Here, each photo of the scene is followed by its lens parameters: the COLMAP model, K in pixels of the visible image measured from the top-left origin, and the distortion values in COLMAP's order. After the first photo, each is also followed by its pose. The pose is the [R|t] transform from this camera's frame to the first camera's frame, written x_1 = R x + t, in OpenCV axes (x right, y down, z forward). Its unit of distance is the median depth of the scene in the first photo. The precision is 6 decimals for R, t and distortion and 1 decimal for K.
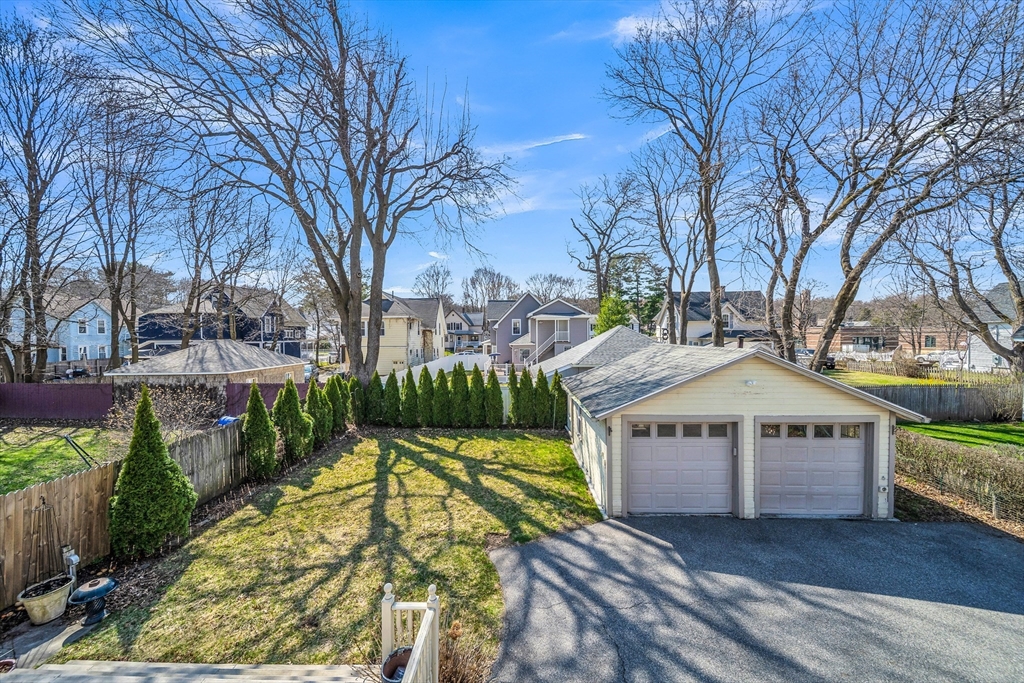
lens RADIAL K [[365.3, 0, 512.0], [0, 365.3, 341.5], [0, 0, 1]] dist [-0.000527, 0.000032]
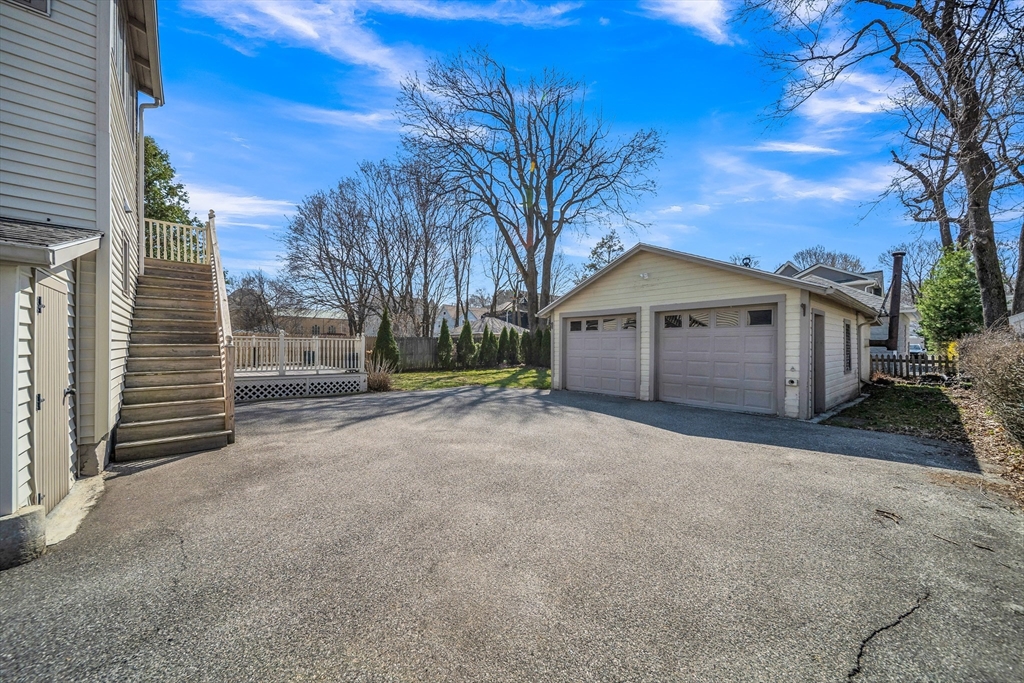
lens RADIAL K [[365.3, 0, 512.0], [0, 365.3, 341.5], [0, 0, 1]] dist [-0.000527, 0.000032]
pose [[0.688915, 0.007342, -0.724805, 0.546754], [-0.017082, 0.999835, -0.006109, 0.151204], [0.724641, 0.016590, 0.688927, -0.016443]]
